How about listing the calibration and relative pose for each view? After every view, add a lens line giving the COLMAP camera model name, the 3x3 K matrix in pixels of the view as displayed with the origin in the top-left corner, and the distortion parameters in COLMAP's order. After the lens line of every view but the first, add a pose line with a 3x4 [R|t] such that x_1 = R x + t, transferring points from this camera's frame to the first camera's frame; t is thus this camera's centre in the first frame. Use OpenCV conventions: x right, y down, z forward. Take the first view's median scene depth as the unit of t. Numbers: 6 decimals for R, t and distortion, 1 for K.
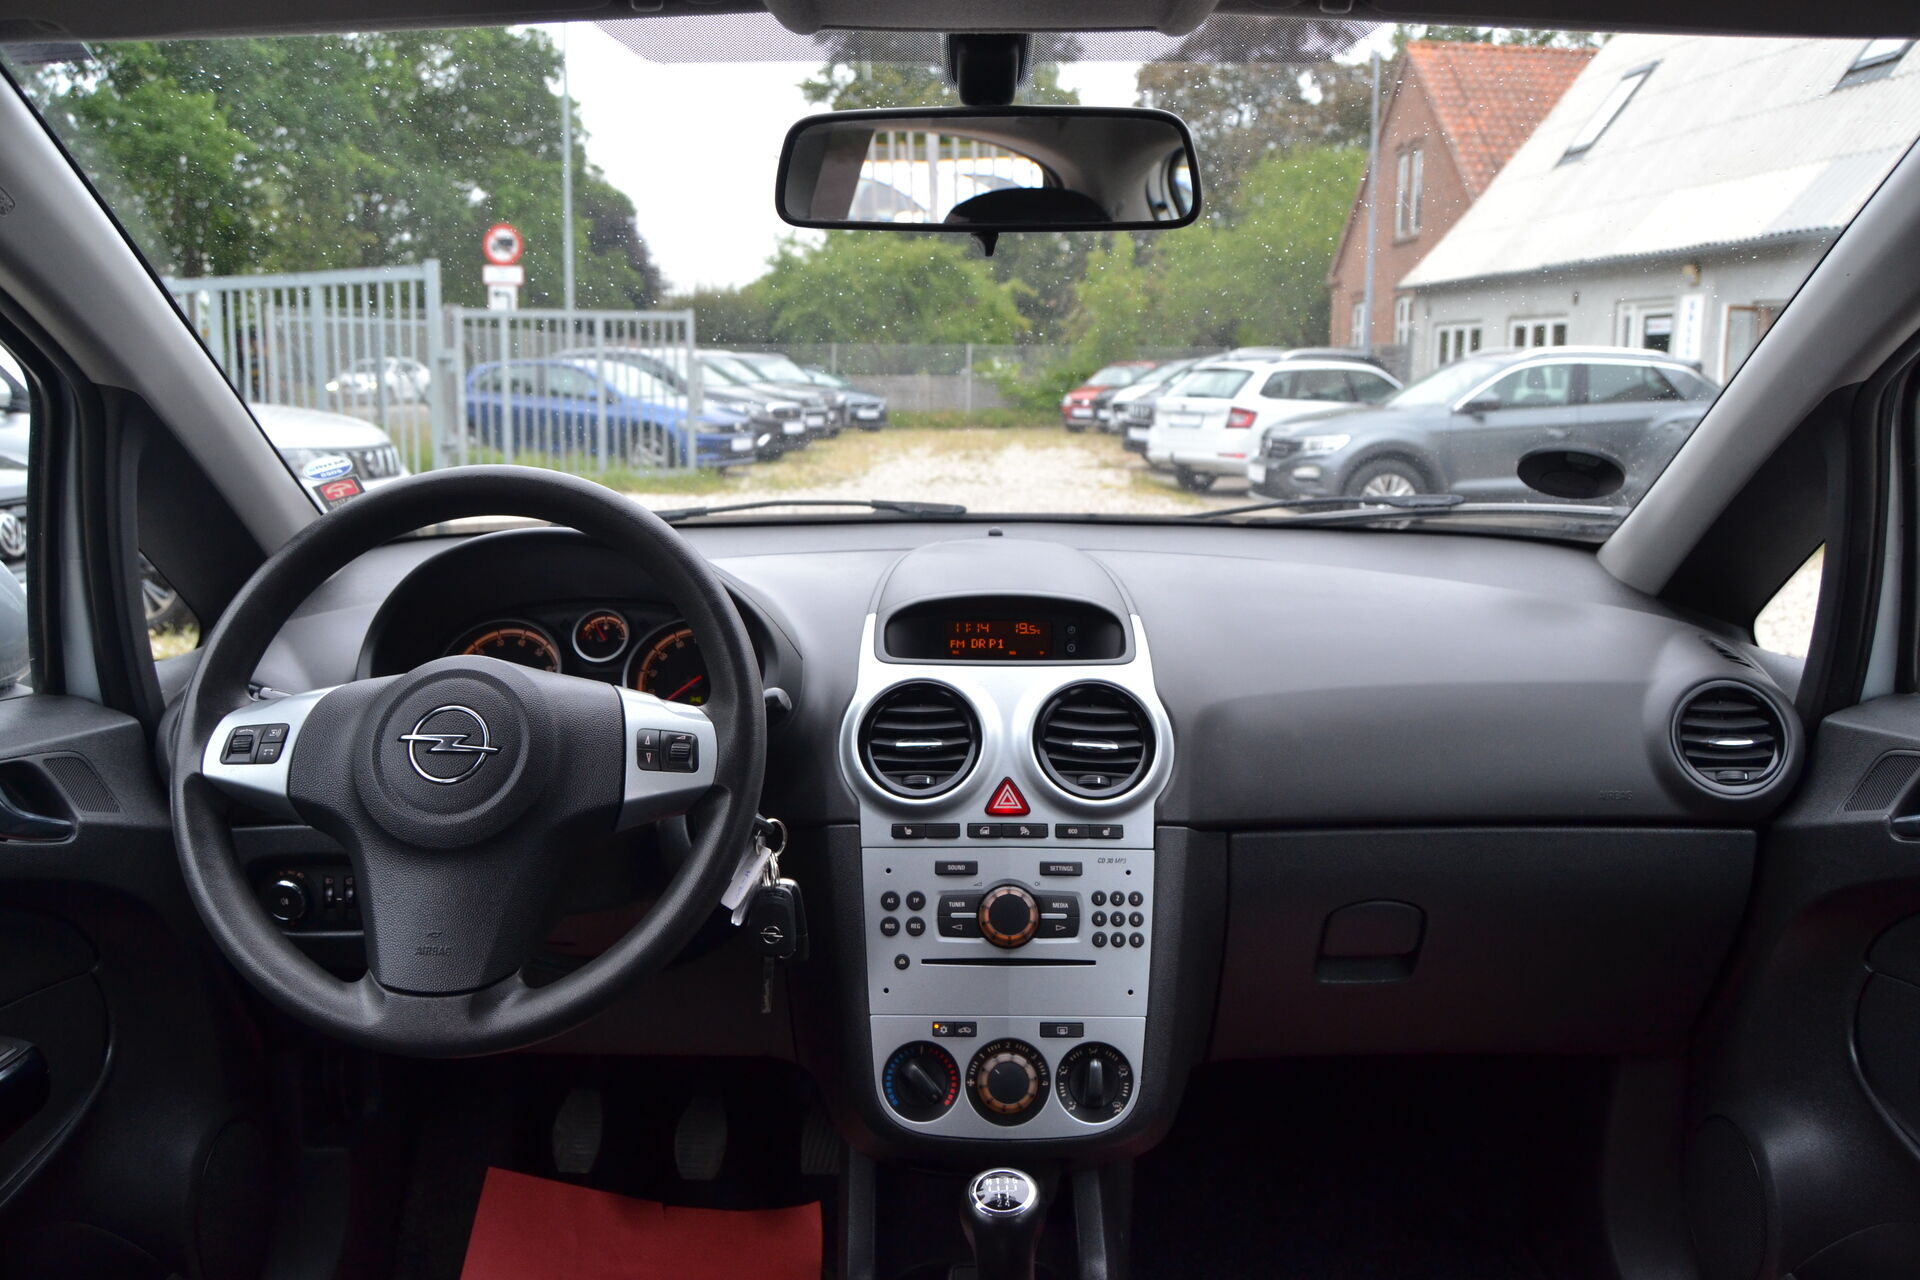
lens RADIAL K [[1509.5, 0, 947.9], [0, 1509.5, 647.6], [0, 0, 1]] dist [-0.100087, 0.037776]
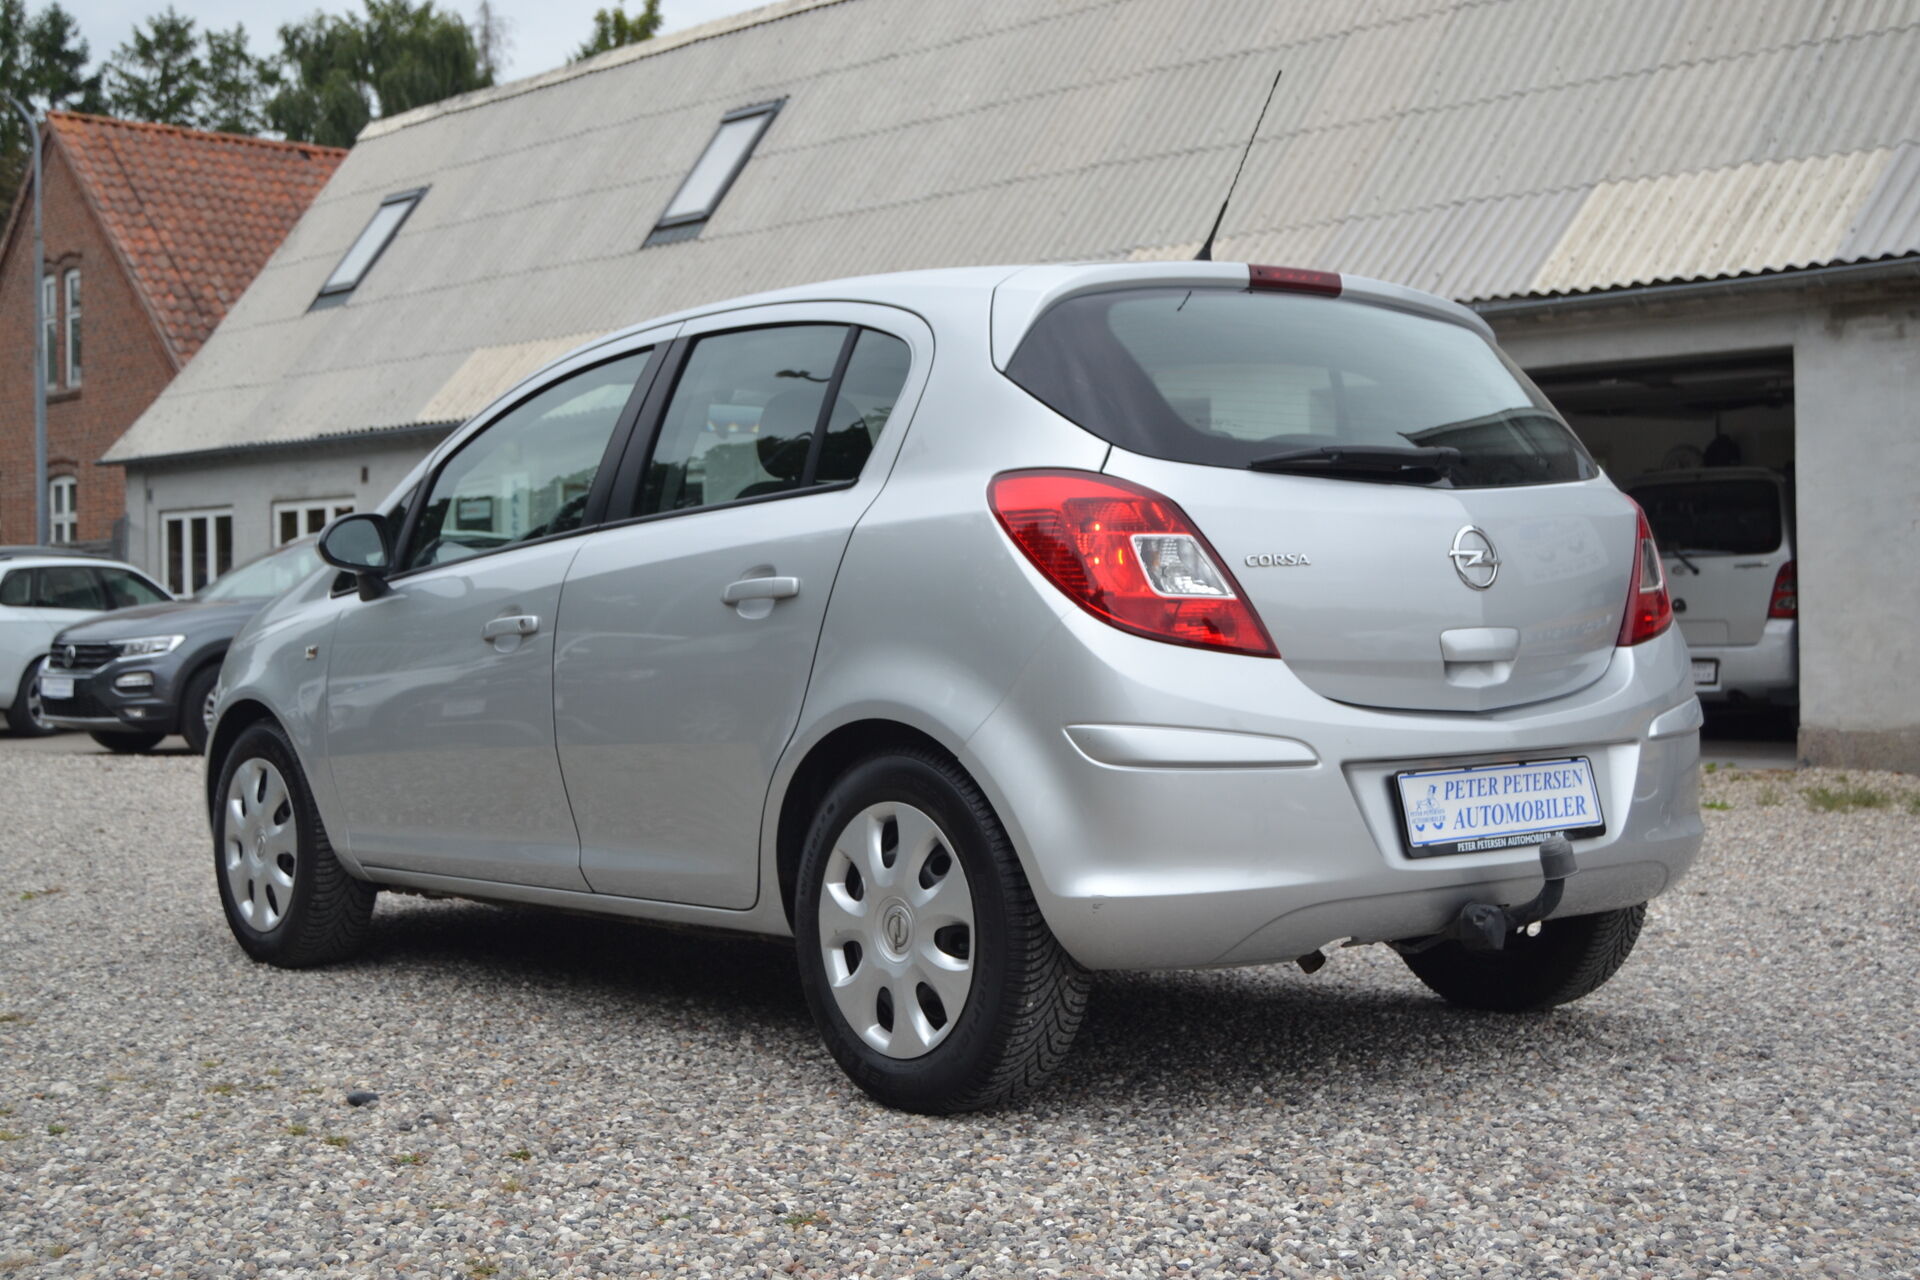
lens RADIAL K [[2543.2, 0, 974.6], [0, 2543.2, 654.8], [0, 0, 1]] dist [-0.042160, 0.000000]
pose [[0.770030, -0.025374, 0.637503, -2.967172], [0.128986, 0.984767, -0.116605, 0.923325], [-0.624833, 0.172018, 0.761573, -3.542763]]
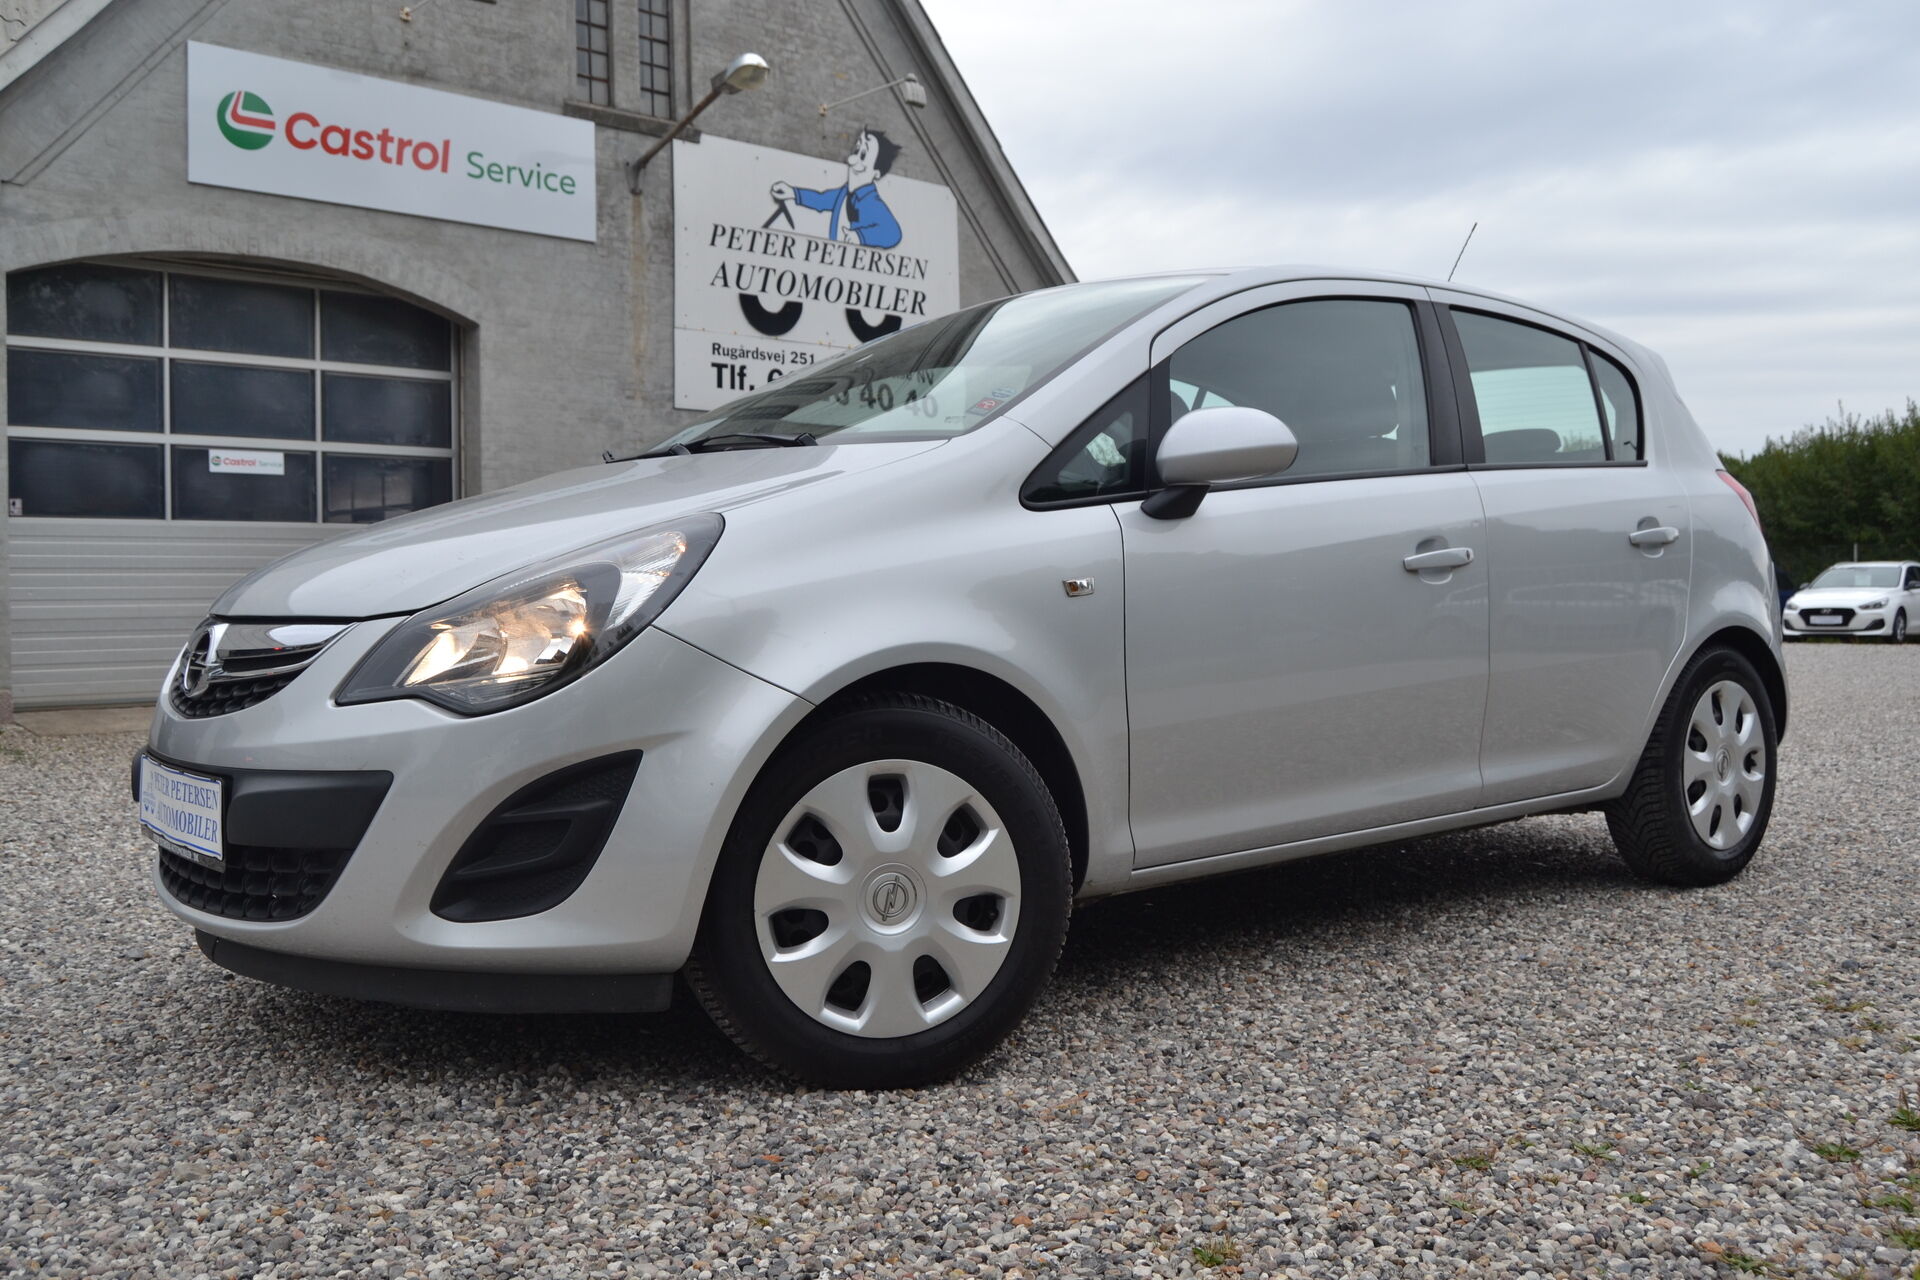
lens RADIAL K [[1691.8, 0, 967.6], [0, 1691.8, 640.4], [0, 0, 1]] dist [-0.074224, 0.027040]
pose [[-0.623078, -0.027003, 0.781694, -2.503408], [0.140287, 0.979339, 0.145651, -0.160673], [-0.769476, 0.200414, -0.606416, 2.847215]]
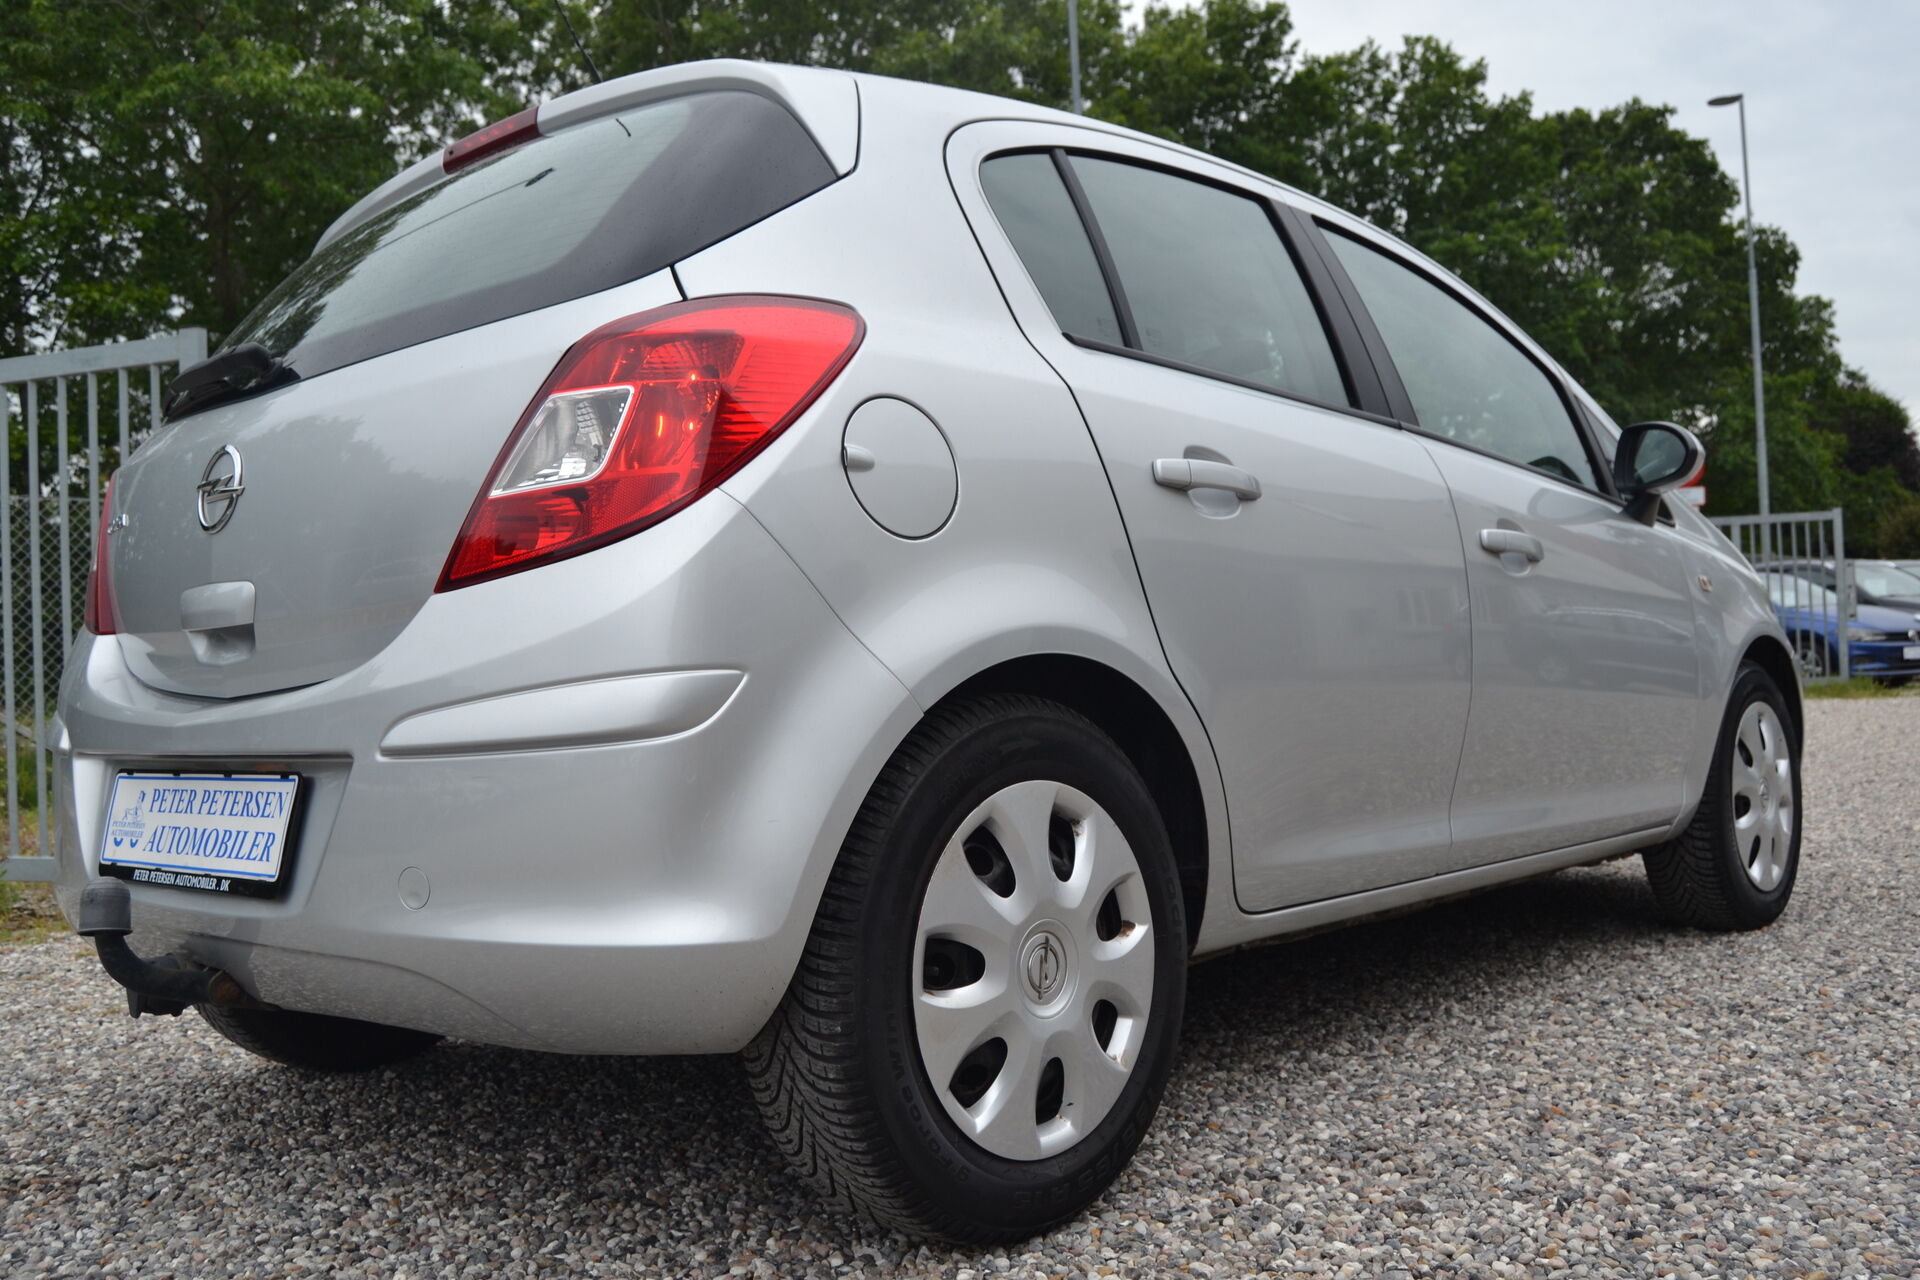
lens RADIAL K [[1742.4, 0, 960.4], [0, 1742.4, 653.1], [0, 0, 1]] dist [-0.079517, 0.031718]
pose [[0.742388, -0.039780, -0.668788, 1.863306], [-0.075279, 0.986961, -0.142269, 0.818596], [0.665727, 0.155965, 0.729714, -1.949207]]
